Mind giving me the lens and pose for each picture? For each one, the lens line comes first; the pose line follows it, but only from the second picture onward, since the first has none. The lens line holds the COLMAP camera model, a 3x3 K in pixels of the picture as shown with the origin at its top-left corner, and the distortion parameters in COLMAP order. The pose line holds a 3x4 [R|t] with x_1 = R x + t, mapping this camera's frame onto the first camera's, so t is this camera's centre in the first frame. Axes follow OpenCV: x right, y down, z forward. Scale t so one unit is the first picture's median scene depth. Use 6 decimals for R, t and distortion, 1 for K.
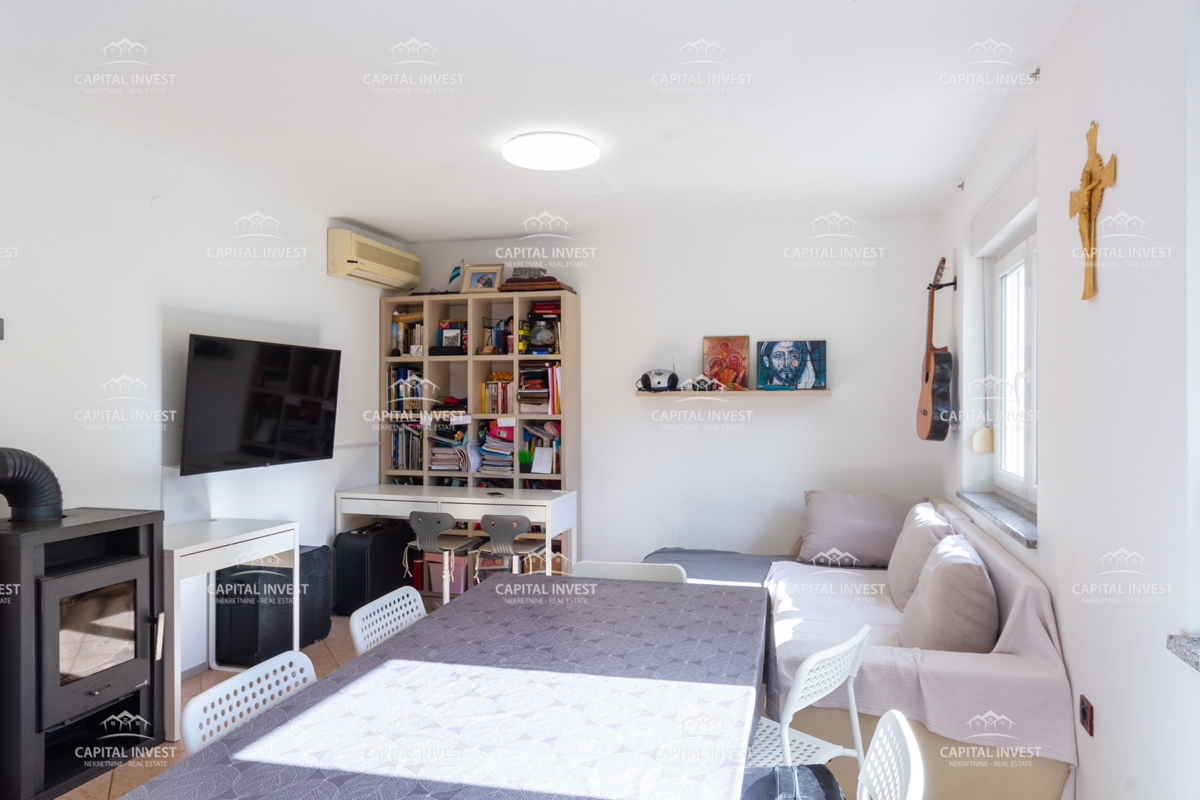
lens RADIAL K [[785.3, 0, 600.0], [0, 785.3, 400.0], [0, 0, 1]] dist [0.002197, 0.001445]
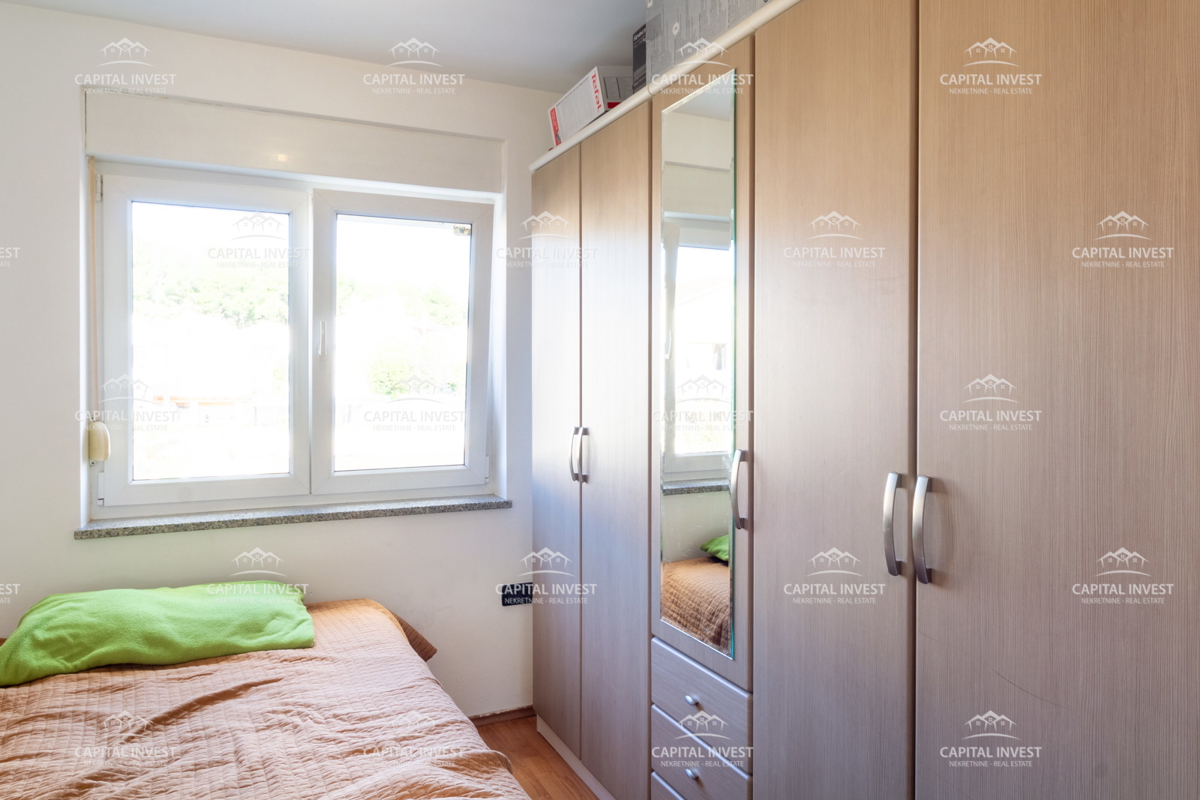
lens RADIAL K [[785.5, 0, 600.0], [0, 785.5, 400.0], [0, 0, 1]] dist [0.001637, 0.000547]
pose [[1.000000, 0.000086, 0.000625, -0.541495], [-0.000086, 1.000000, -0.000194, 0.000065], [-0.000625, 0.000194, 1.000000, 0.000450]]
